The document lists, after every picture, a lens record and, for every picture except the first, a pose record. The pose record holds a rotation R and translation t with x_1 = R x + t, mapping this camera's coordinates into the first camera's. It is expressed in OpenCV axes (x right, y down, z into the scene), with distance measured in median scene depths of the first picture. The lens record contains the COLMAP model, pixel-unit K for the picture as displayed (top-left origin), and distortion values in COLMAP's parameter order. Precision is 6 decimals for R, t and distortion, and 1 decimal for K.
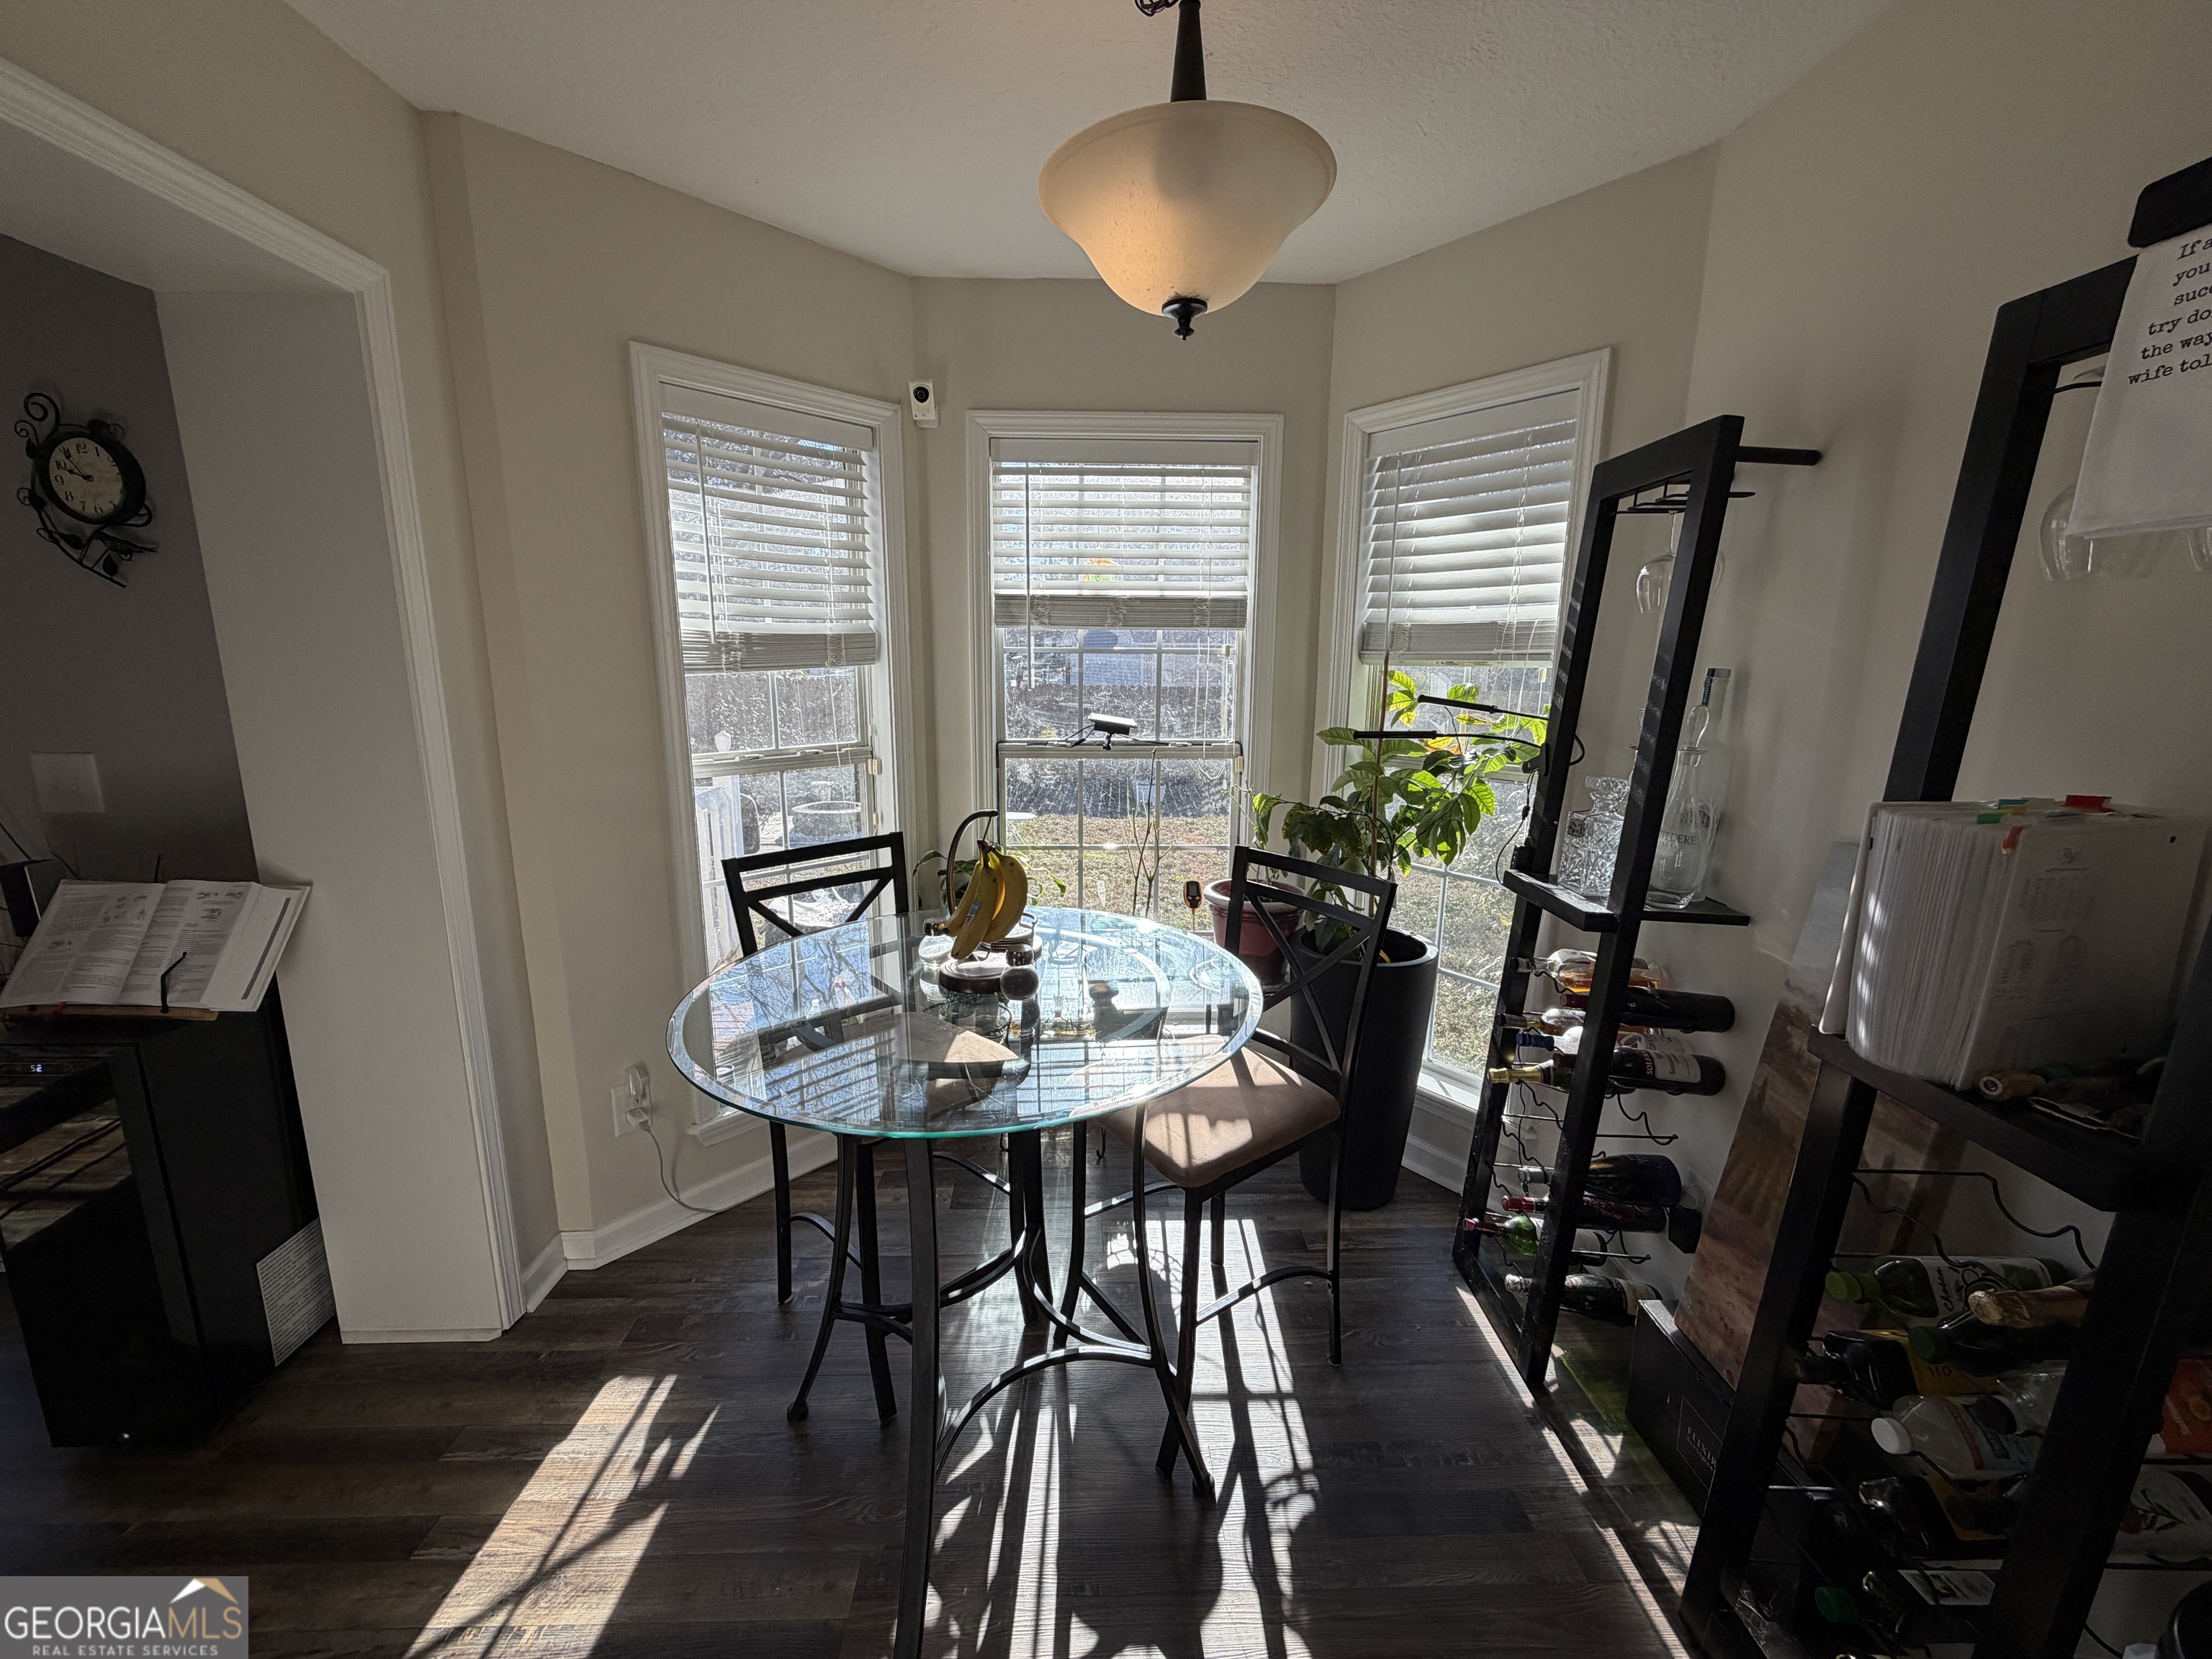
lens RADIAL K [[884.5, 0, 1100.3], [0, 884.5, 834.2], [0, 0, 1]] dist [0.000402, -0.000130]
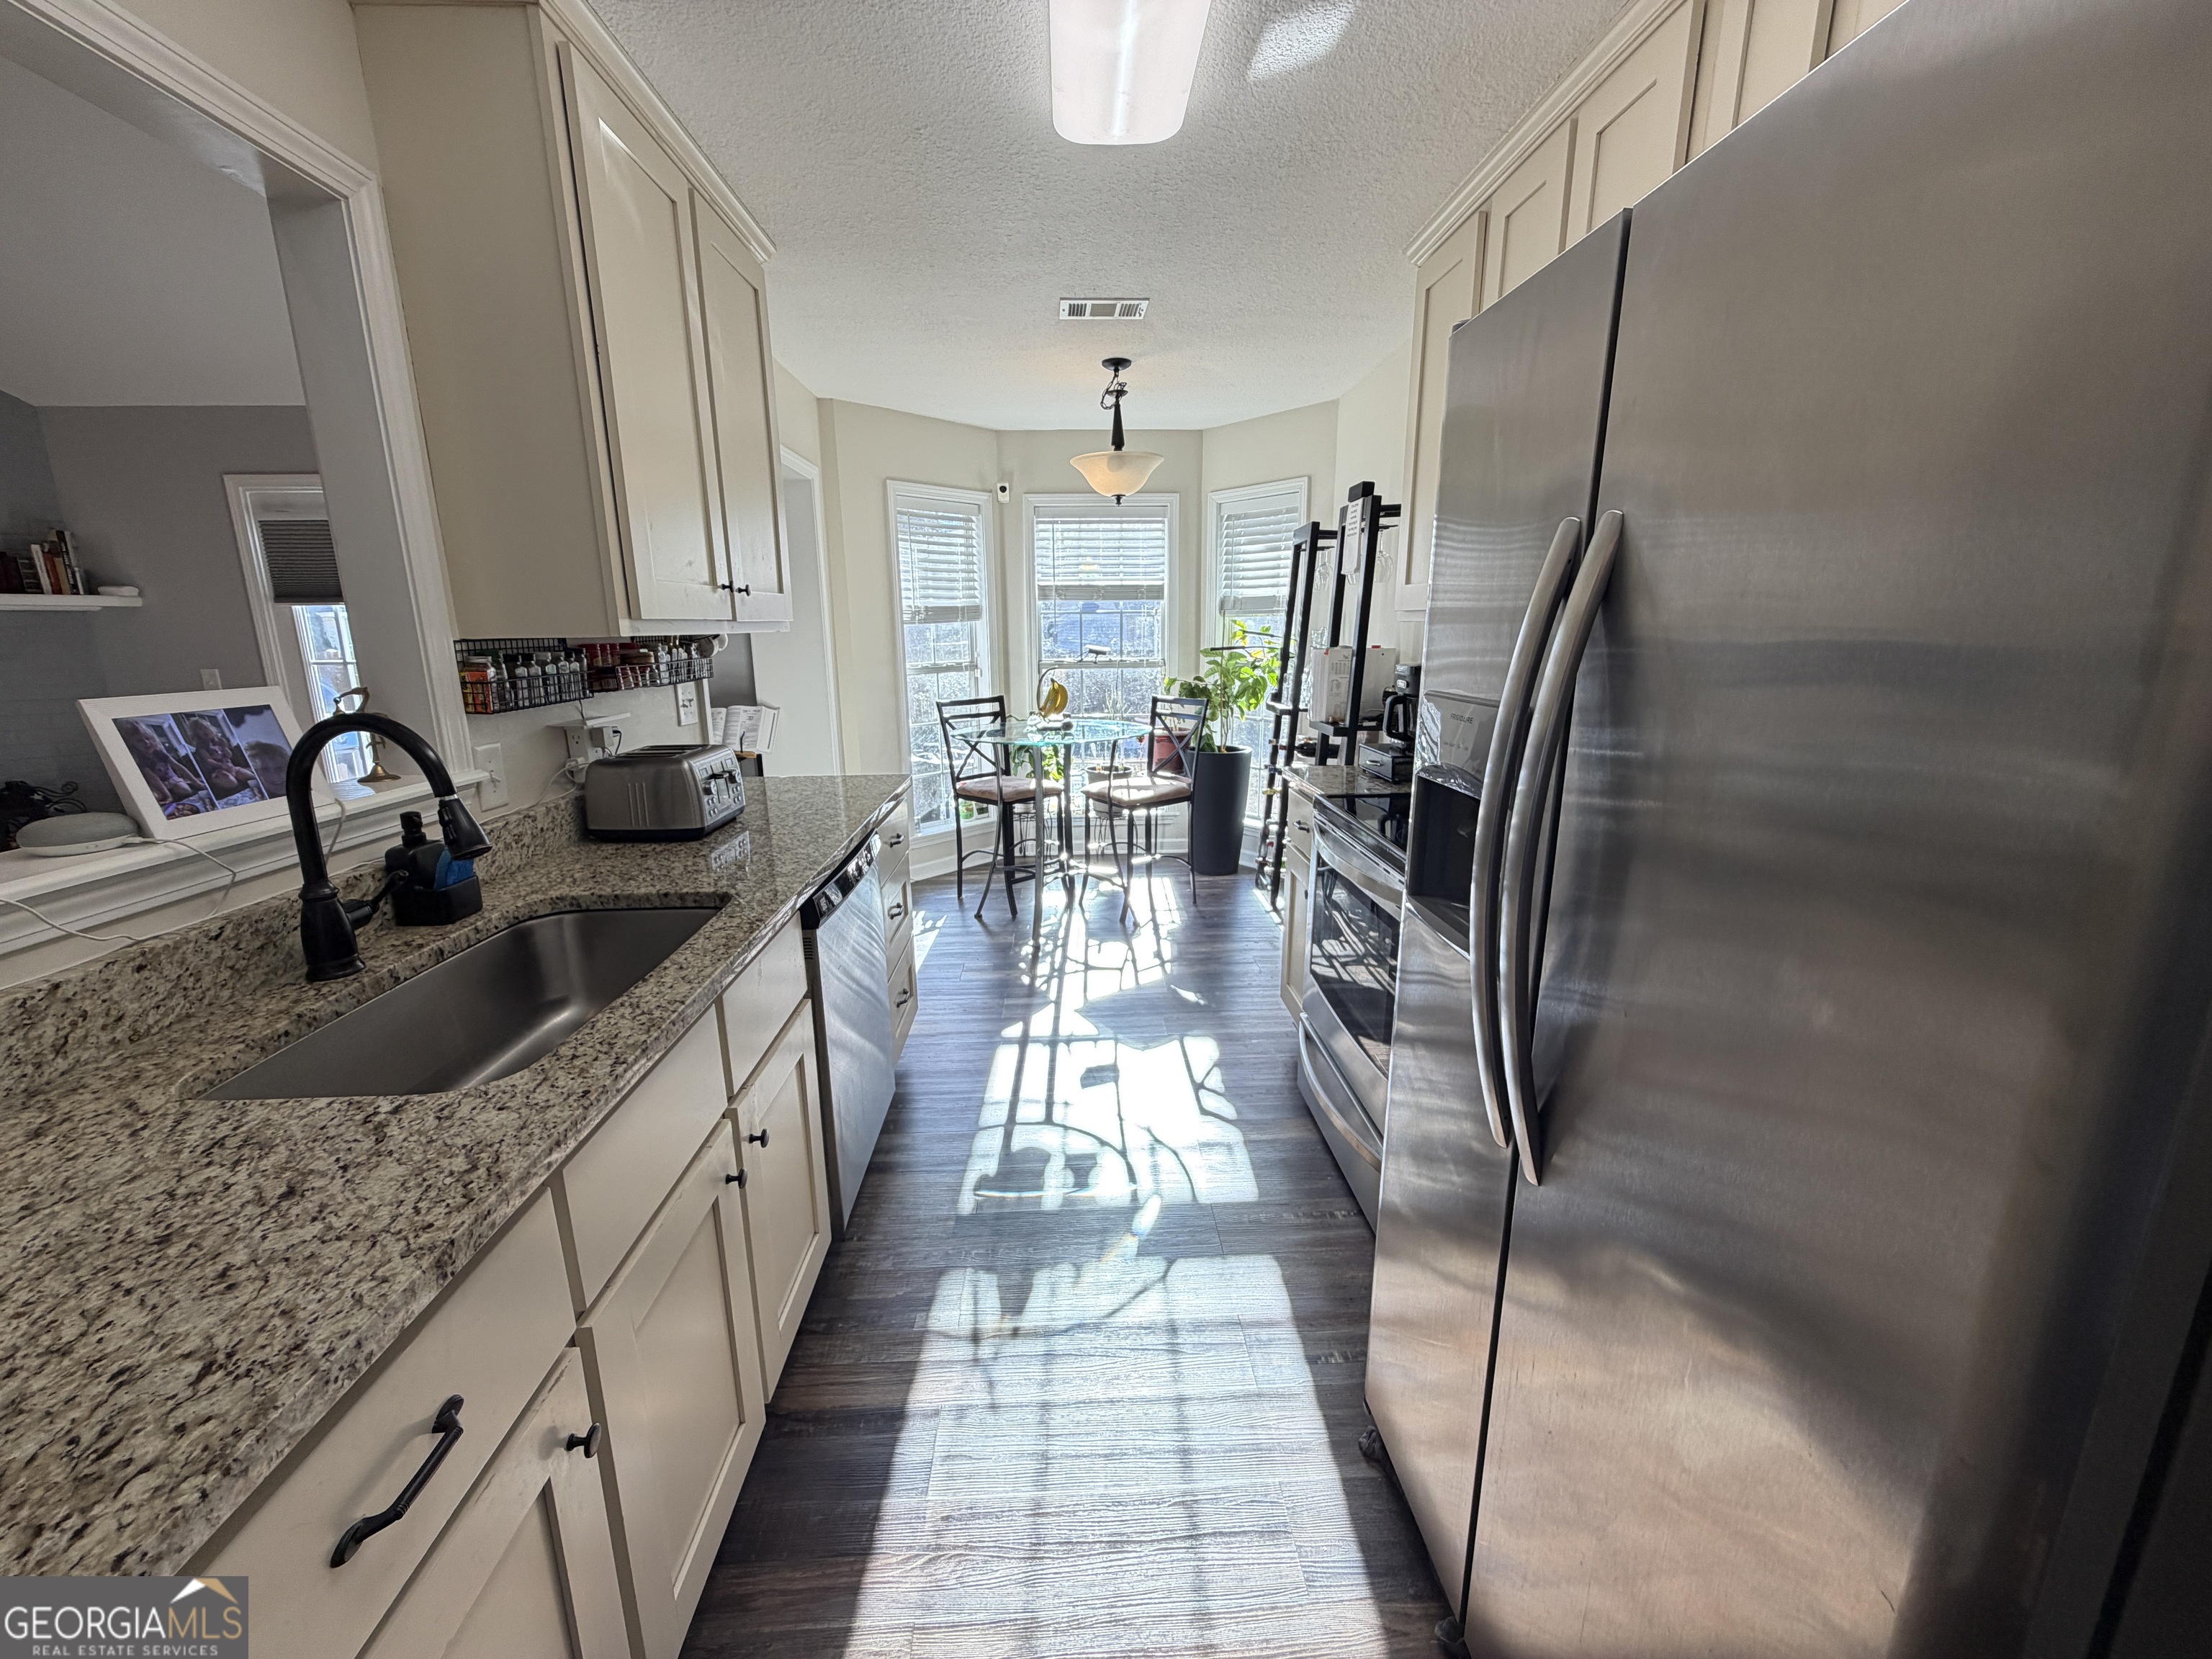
lens RADIAL K [[884.5, 0, 1098.7], [0, 884.5, 836.1], [0, 0, 1]] dist [0.000402, -0.000130]
pose [[0.999747, -0.019361, 0.011433, -0.016024], [0.018958, 0.999230, 0.034351, 0.242667], [-0.012089, -0.034125, 0.999344, -1.073651]]
